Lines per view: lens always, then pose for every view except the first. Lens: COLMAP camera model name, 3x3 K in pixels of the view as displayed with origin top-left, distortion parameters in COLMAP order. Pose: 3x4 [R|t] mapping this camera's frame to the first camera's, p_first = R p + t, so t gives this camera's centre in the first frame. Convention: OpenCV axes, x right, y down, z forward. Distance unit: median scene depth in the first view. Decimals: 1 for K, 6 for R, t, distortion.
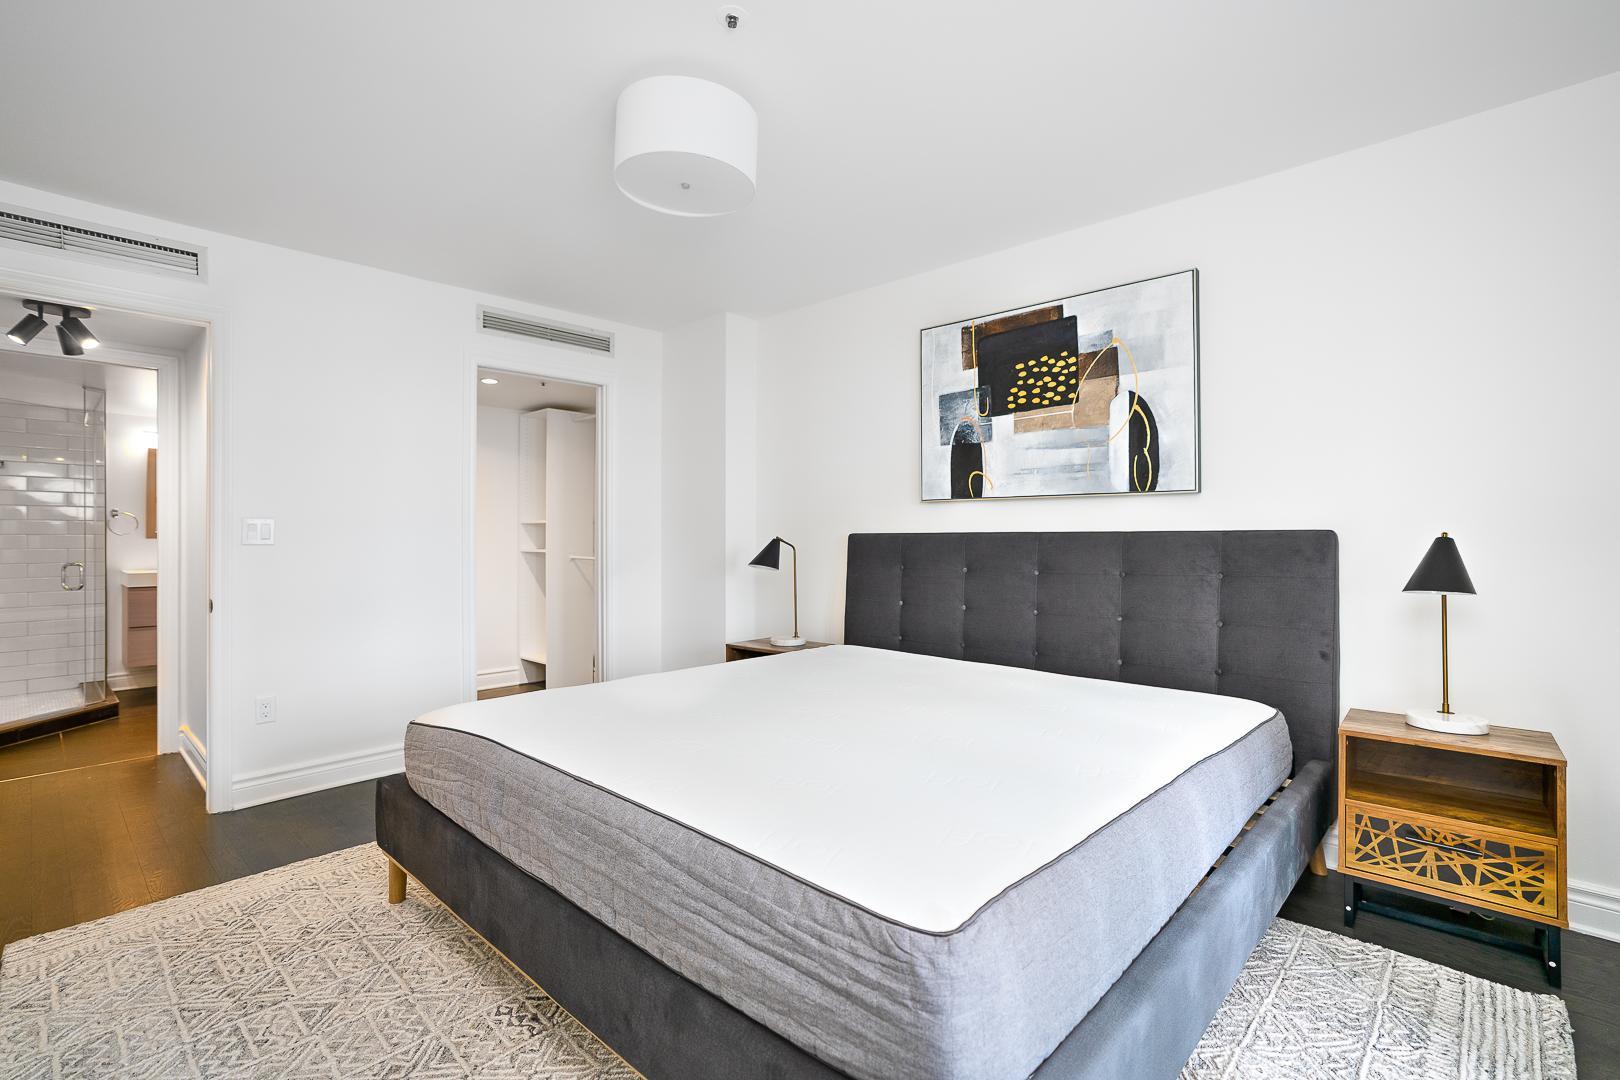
lens RADIAL K [[738.6, 0, 818.0], [0, 738.6, 536.6], [0, 0, 1]] dist [-0.039006, 0.021021]
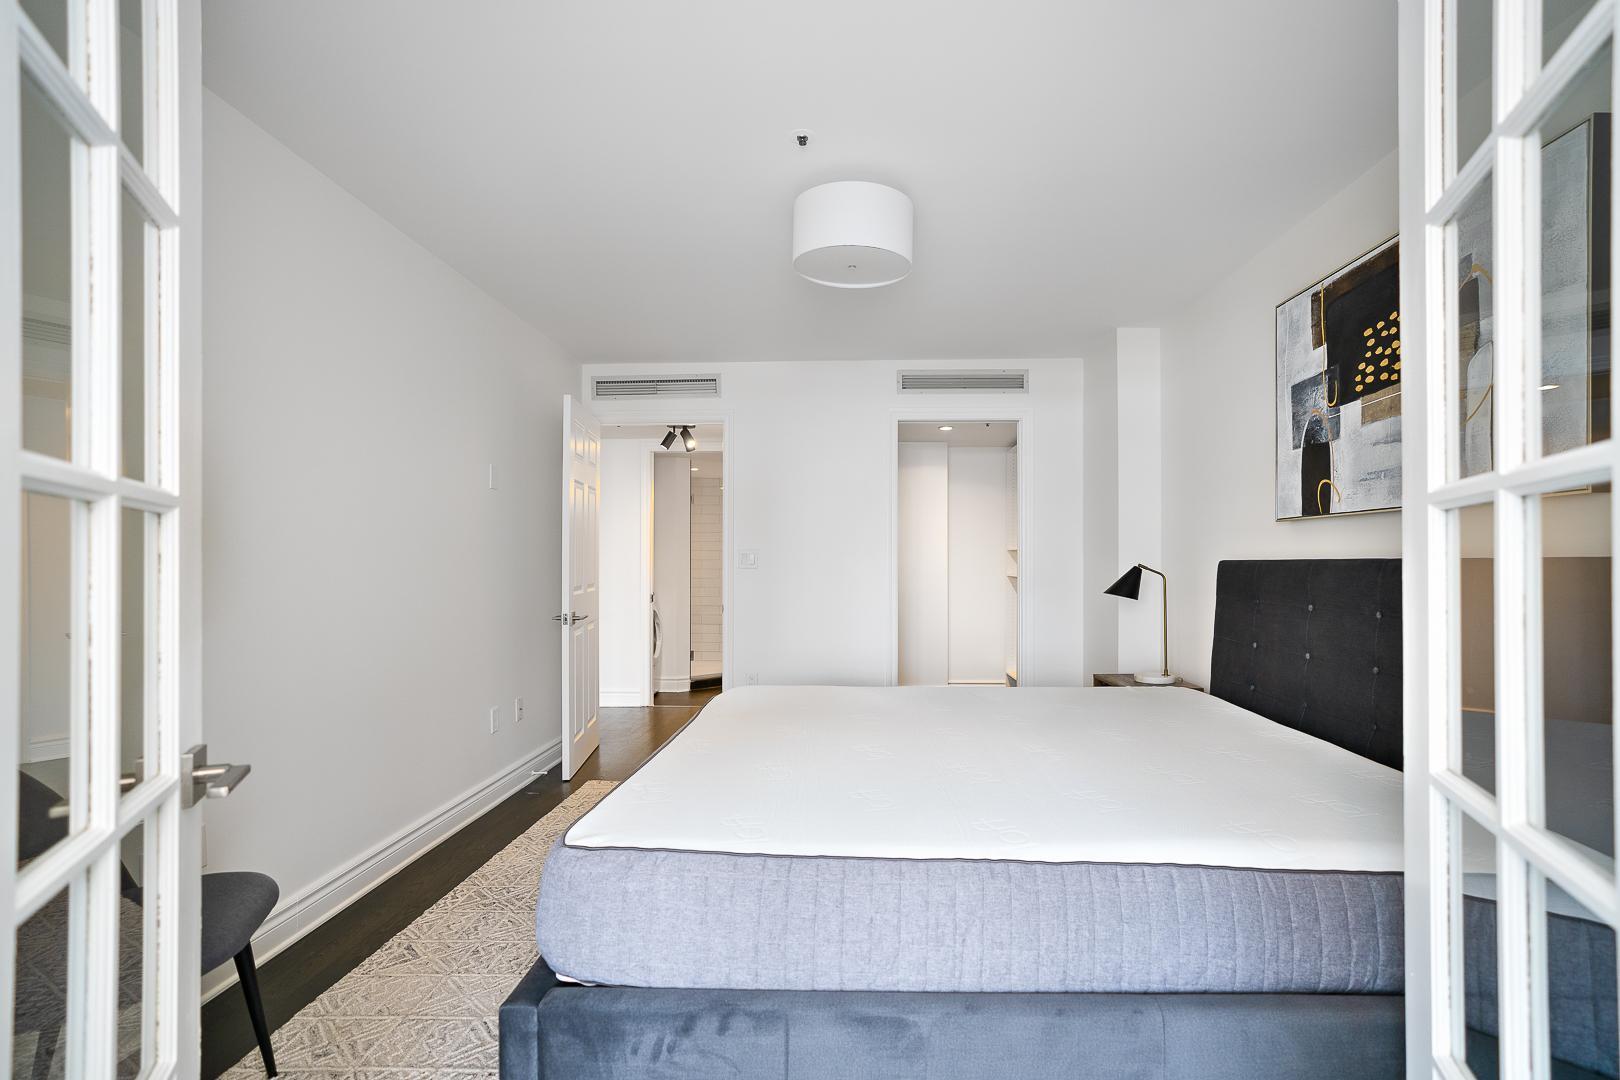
lens RADIAL K [[751.0, 0, 819.6], [0, 751.0, 535.7], [0, 0, 1]] dist [-0.036350, 0.024056]
pose [[0.649168, -0.018654, -0.760416, 0.453914], [-0.009909, 0.999407, -0.032977, -0.000671], [0.760580, 0.028943, 0.648598, 0.111122]]
